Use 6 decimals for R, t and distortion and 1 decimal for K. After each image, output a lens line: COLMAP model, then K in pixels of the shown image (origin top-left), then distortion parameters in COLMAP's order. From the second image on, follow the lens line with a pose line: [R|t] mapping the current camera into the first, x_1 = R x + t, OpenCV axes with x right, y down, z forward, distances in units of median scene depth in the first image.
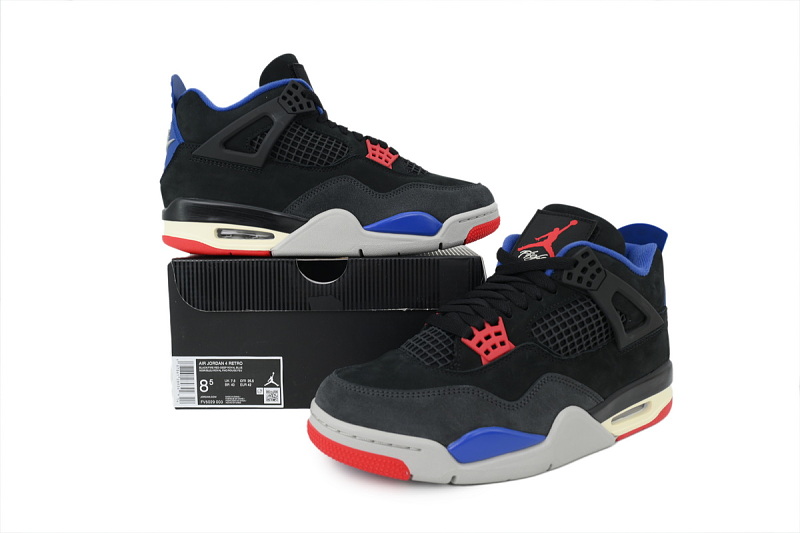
lens RADIAL K [[544.3, 0, 400.0], [0, 544.3, 266.5], [0, 0, 1]] dist [0.003021, 0.000219]
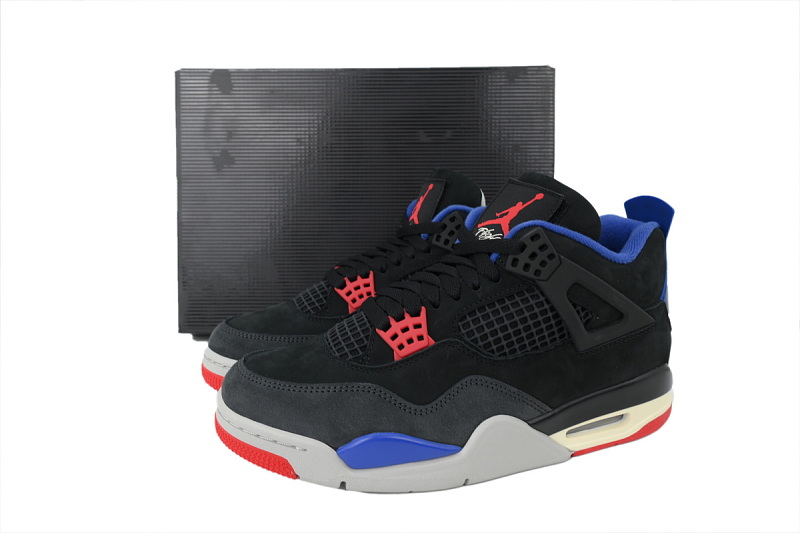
lens RADIAL K [[544.3, 0, 400.0], [0, 544.3, 266.5], [0, 0, 1]] dist [0.003021, 0.000219]
pose [[0.976302, 0.042158, -0.212265, 0.325745], [-0.023631, 0.995745, 0.089073, -0.047626], [0.215117, -0.081946, 0.973144, 0.149862]]
